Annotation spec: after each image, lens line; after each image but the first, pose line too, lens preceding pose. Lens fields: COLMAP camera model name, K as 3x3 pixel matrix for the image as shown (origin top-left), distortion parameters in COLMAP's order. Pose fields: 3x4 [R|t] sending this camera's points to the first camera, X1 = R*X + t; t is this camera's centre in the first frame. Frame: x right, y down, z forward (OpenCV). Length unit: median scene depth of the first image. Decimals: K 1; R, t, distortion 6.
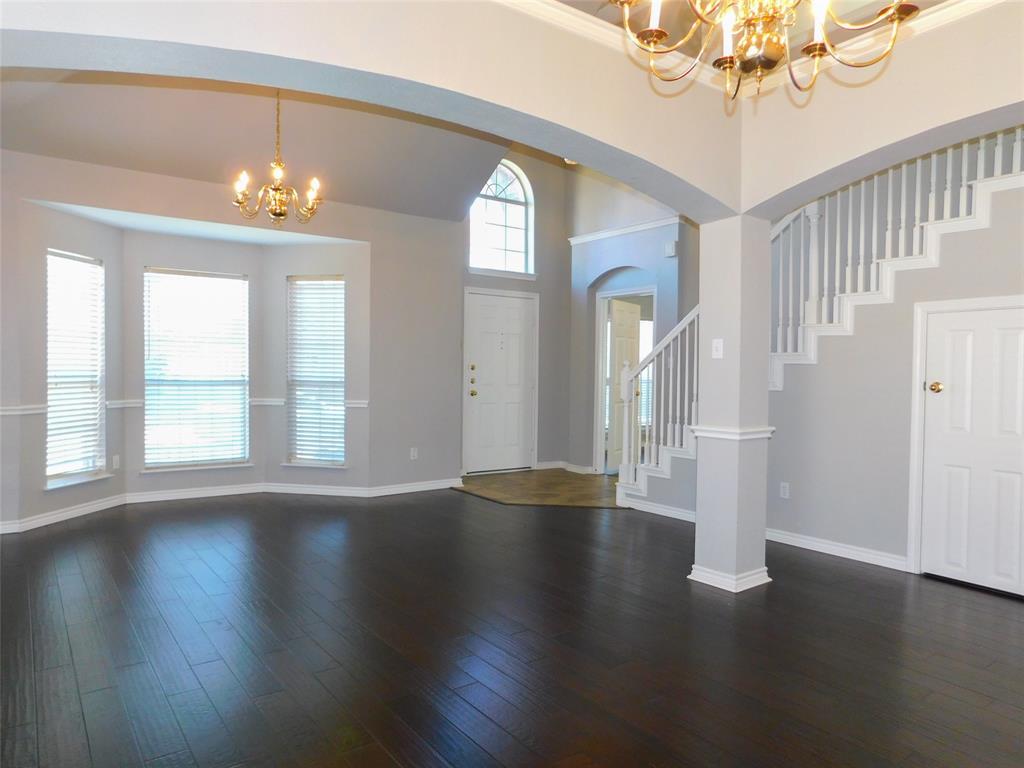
lens RADIAL K [[691.4, 0, 518.9], [0, 691.4, 382.8], [0, 0, 1]] dist [-0.065538, 0.055946]
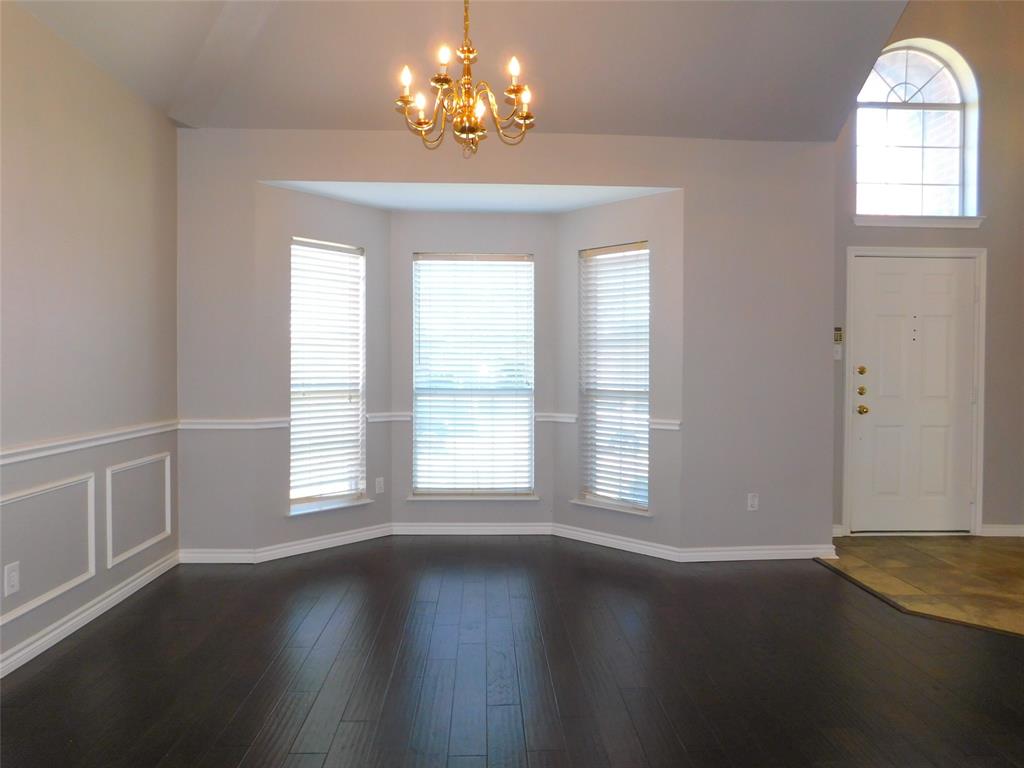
lens RADIAL K [[700.3, 0, 512.6], [0, 700.3, 386.2], [0, 0, 1]] dist [-0.043212, 0.048621]
pose [[0.831395, 0.002821, -0.555675, 0.028619], [-0.004070, 0.999991, -0.001012, -0.006587], [0.555667, 0.003103, 0.831399, 0.343187]]
